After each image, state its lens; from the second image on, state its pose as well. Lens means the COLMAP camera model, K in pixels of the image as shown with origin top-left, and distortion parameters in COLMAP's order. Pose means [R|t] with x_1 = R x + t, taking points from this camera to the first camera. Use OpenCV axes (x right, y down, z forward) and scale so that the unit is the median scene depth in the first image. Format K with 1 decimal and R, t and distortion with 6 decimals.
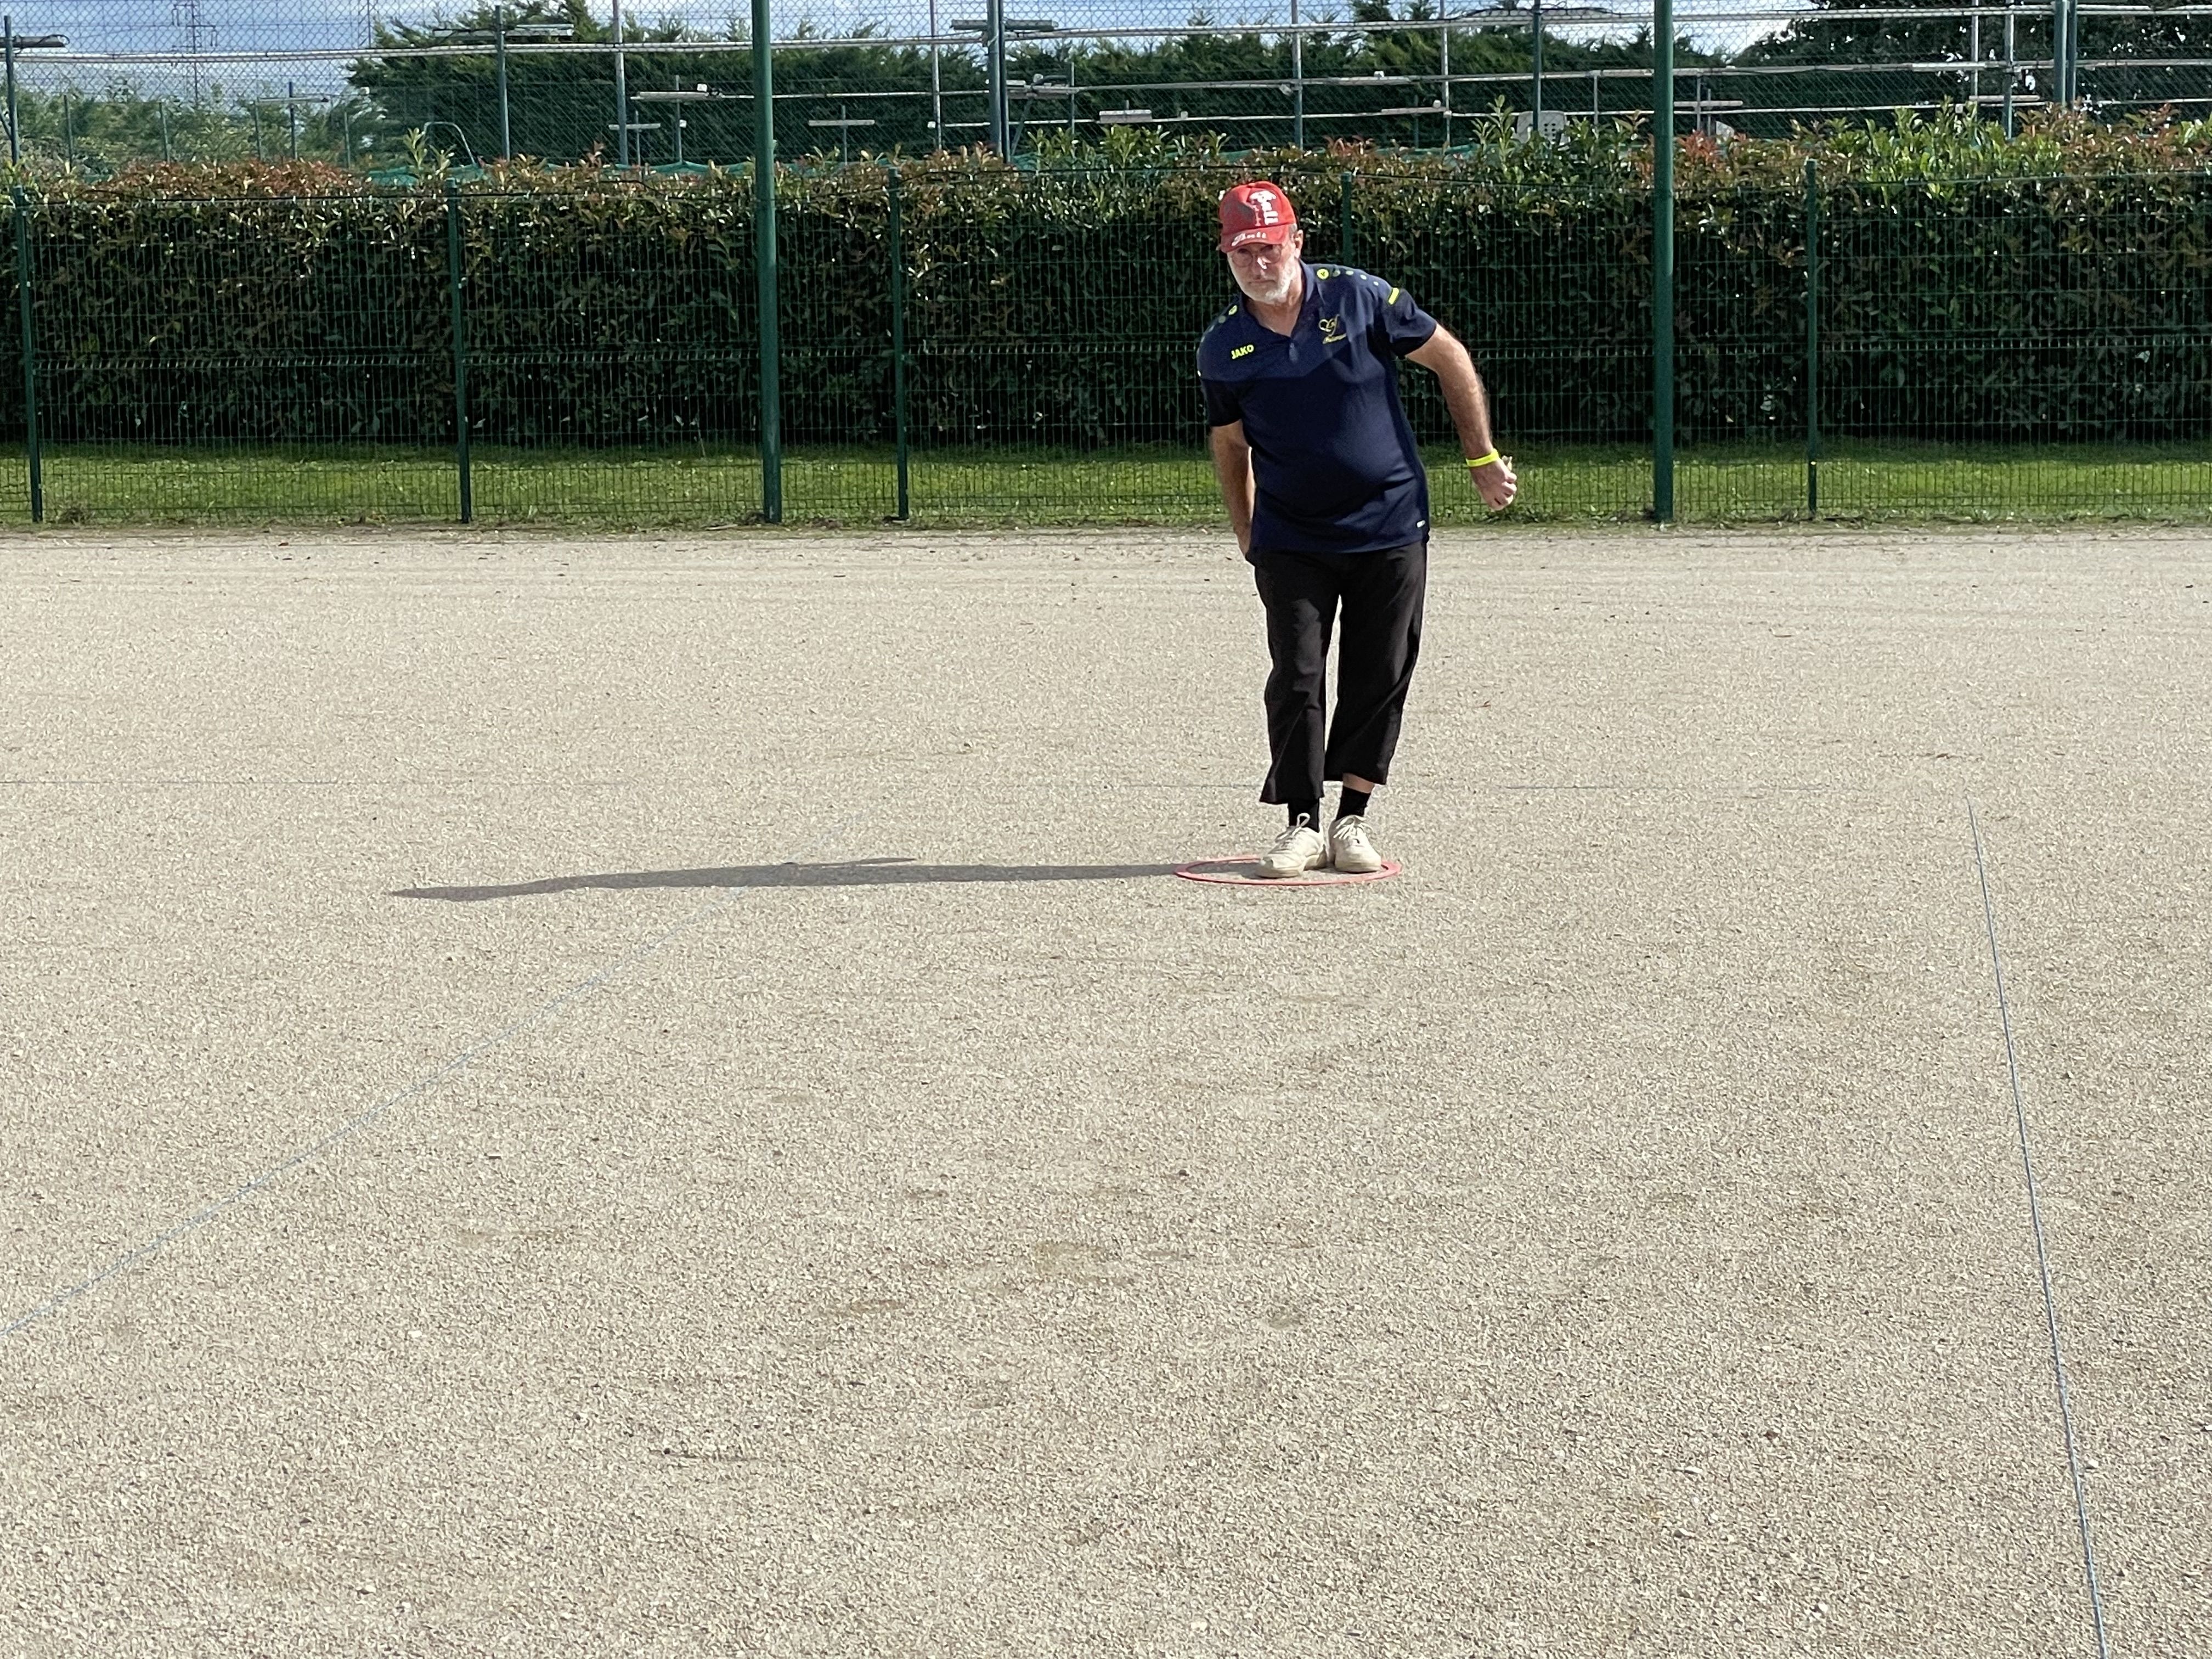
lens RADIAL K [[5073.2, 0, 1106.0], [0, 5073.2, 829.5], [0, 0, 1]] dist [0.002791, 0.366159]
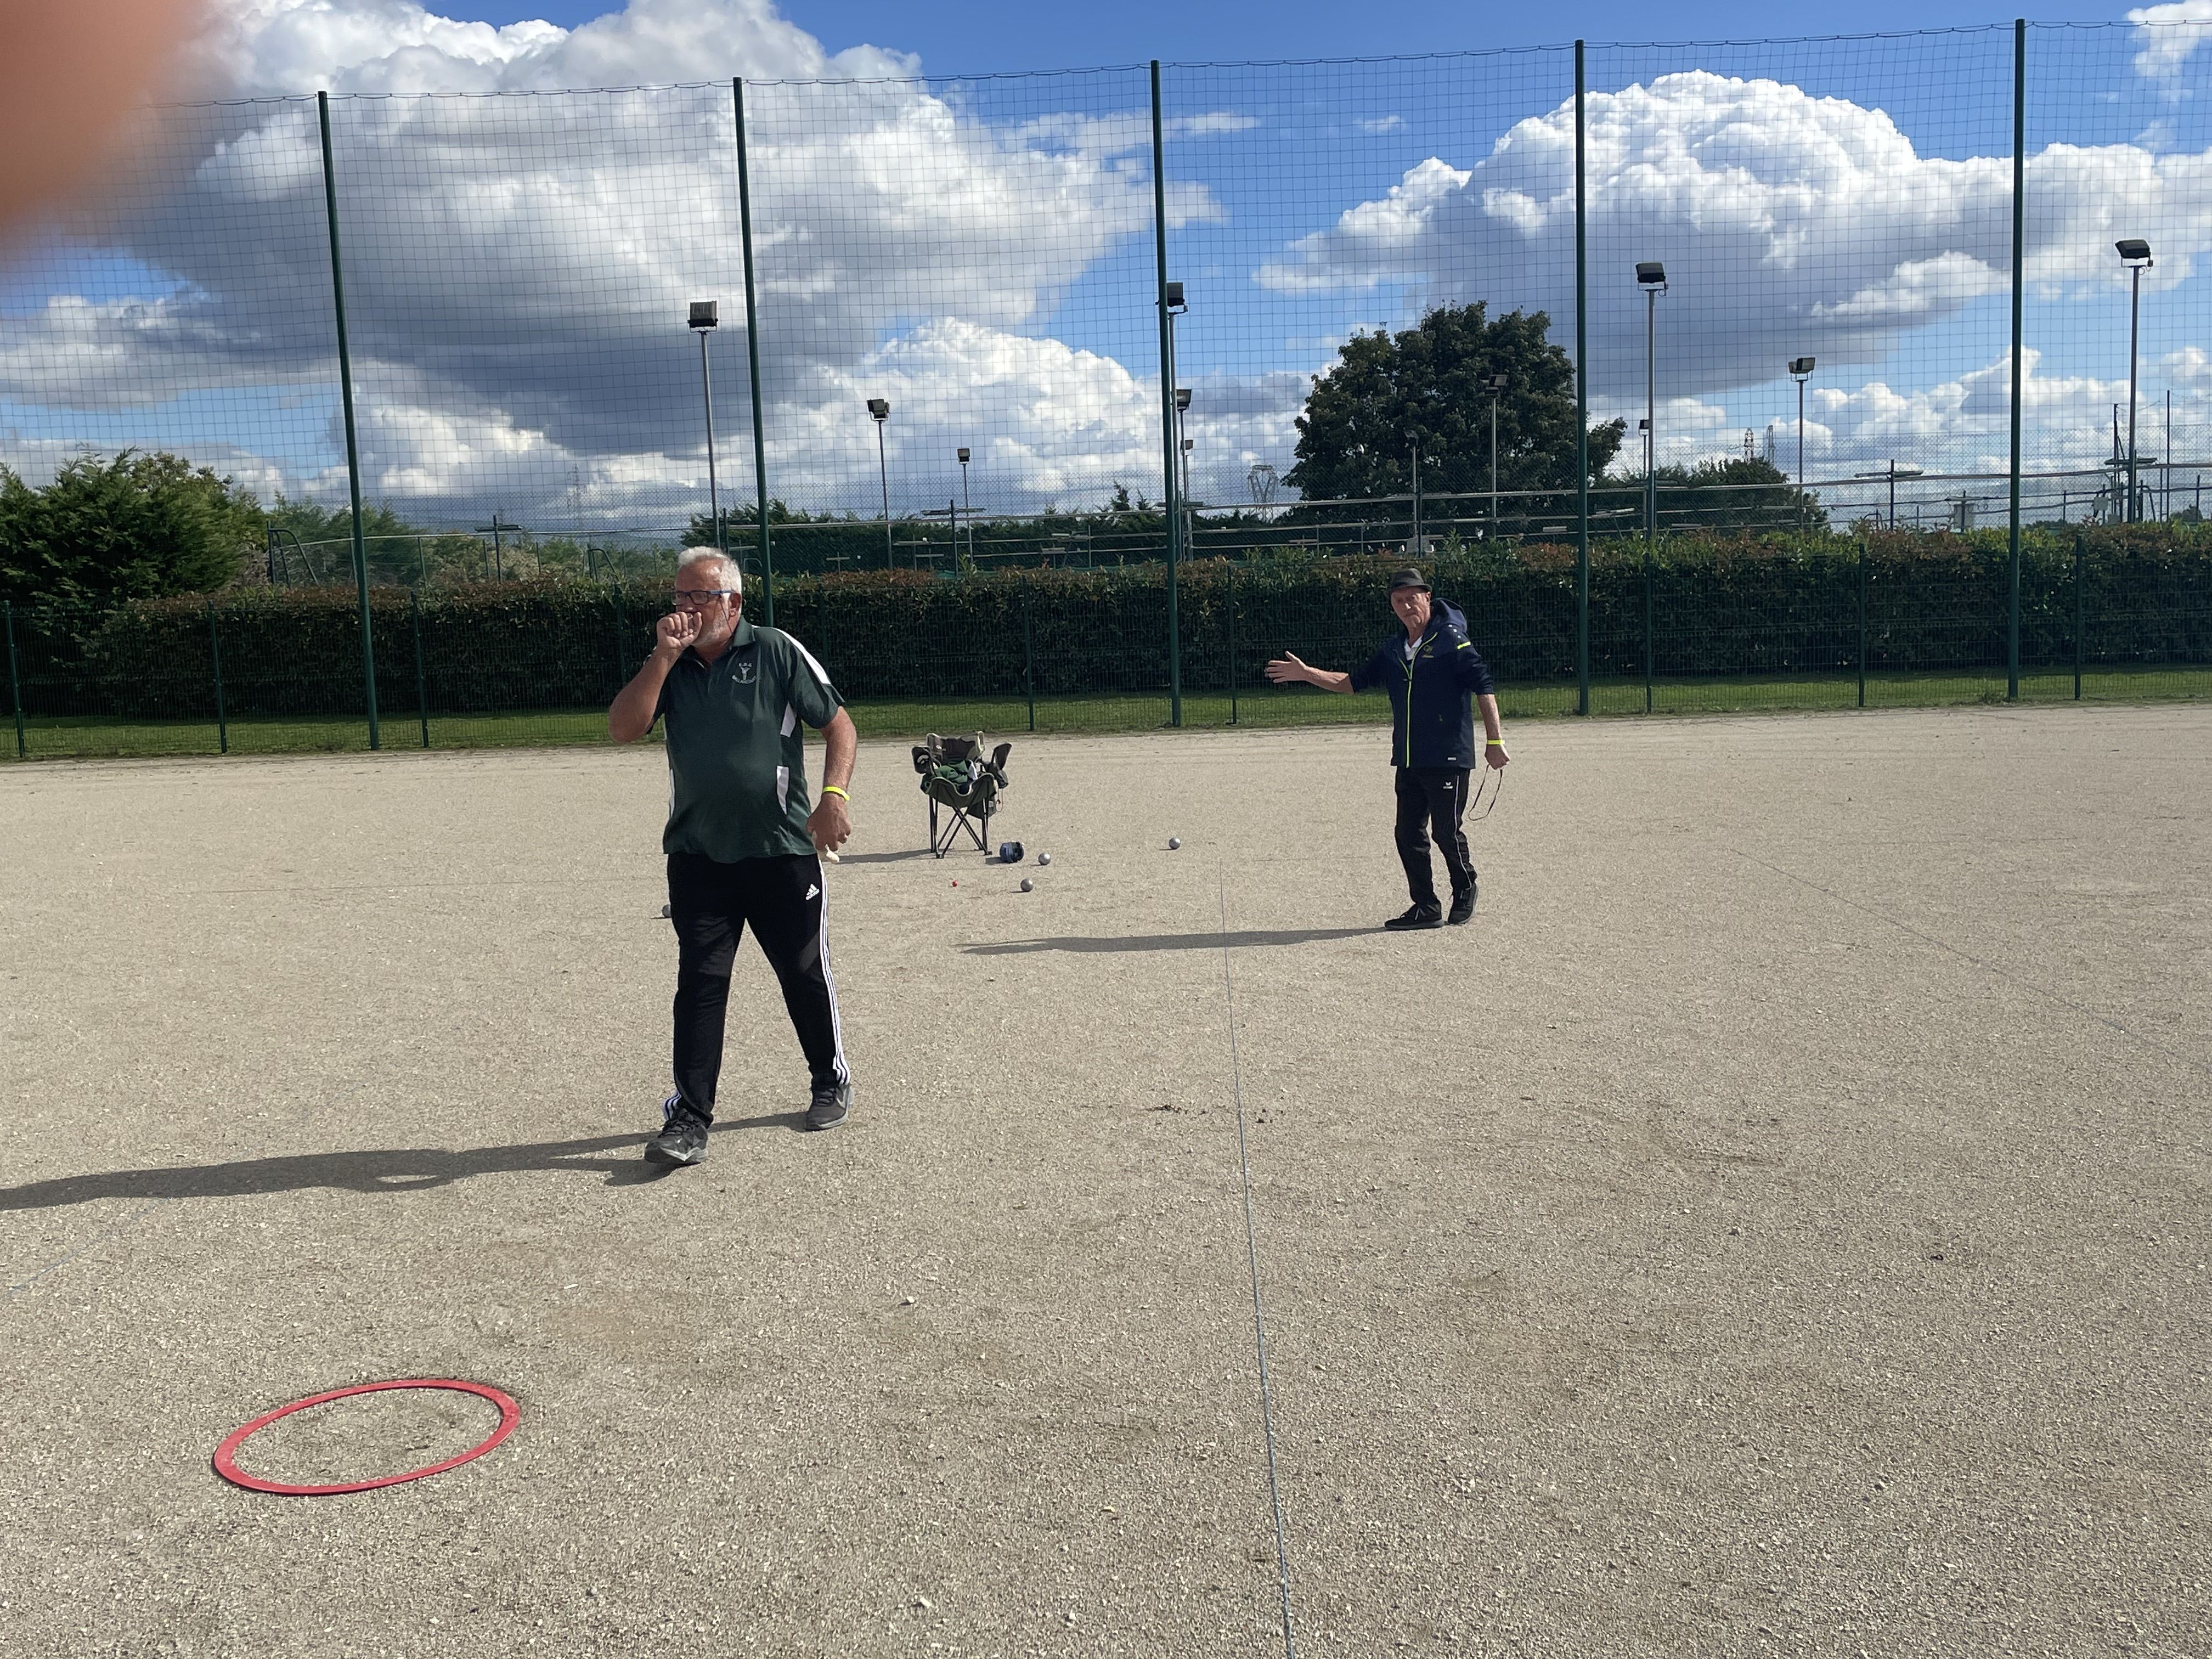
lens RADIAL K [[2195.1, 0, 1106.0], [0, 2195.1, 829.5], [0, 0, 1]] dist [0.086646, -0.198393]
pose [[0.994903, -0.031090, 0.095919, -0.178249], [0.032579, 0.999371, -0.013997, -0.003299], [-0.095424, 0.017050, 0.995291, 0.049939]]
